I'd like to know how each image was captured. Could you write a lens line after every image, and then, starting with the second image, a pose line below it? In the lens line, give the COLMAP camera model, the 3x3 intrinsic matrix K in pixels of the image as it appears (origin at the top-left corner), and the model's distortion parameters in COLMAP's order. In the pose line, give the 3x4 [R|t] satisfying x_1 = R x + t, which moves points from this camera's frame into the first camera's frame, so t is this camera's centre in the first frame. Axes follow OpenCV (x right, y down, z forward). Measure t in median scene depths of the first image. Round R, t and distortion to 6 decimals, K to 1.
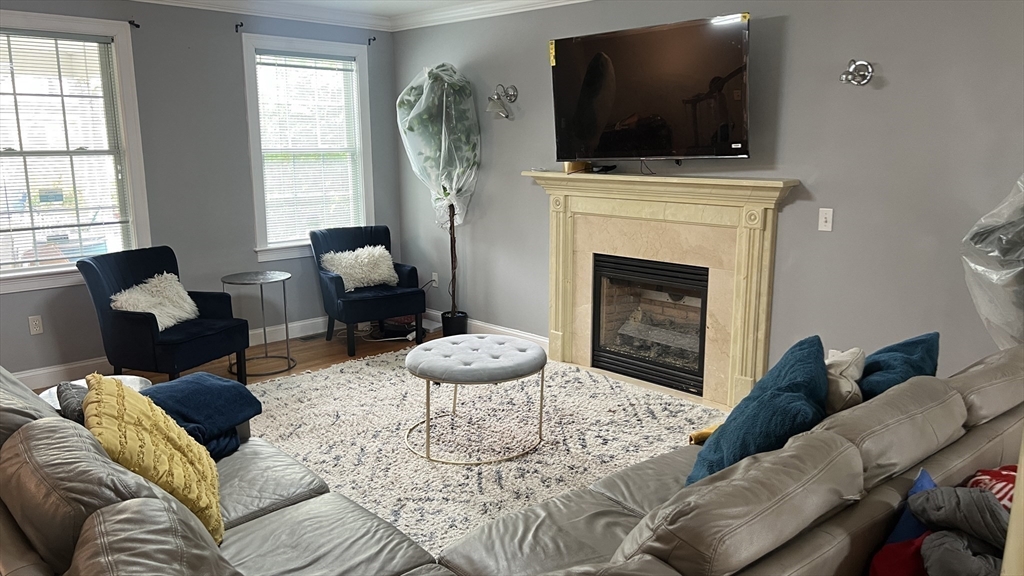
lens RADIAL K [[748.0, 0, 512.0], [0, 748.0, 288.0], [0, 0, 1]] dist [0.045460, -0.050972]
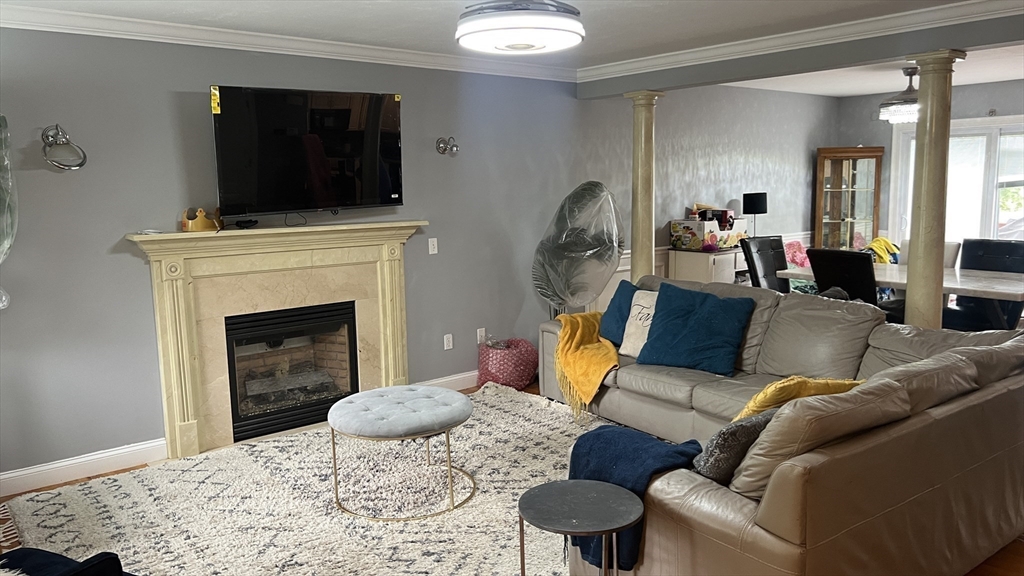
lens RADIAL K [[779.2, 0, 553.9], [0, 779.2, 283.8], [0, 0, 1]] dist [0.001172, -0.000192]
pose [[0.043201, -0.136588, 0.989685, -0.835255], [0.201115, 0.971521, 0.125302, -0.129125], [-0.978615, 0.193627, 0.069441, 0.558186]]
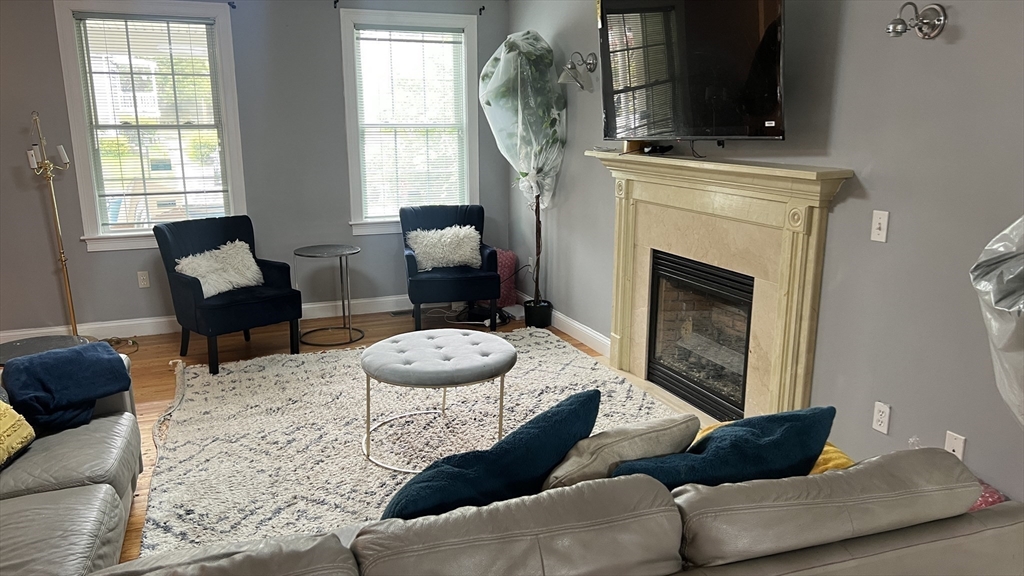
lens RADIAL K [[746.8, 0, 516.1], [0, 746.8, 295.7], [0, 0, 1]] dist [0.010869, -0.002078]
pose [[0.928319, 0.089277, -0.360907, 0.288879], [-0.073977, 0.995685, 0.056017, -0.030657], [0.364351, -0.025303, 0.930918, 0.153261]]
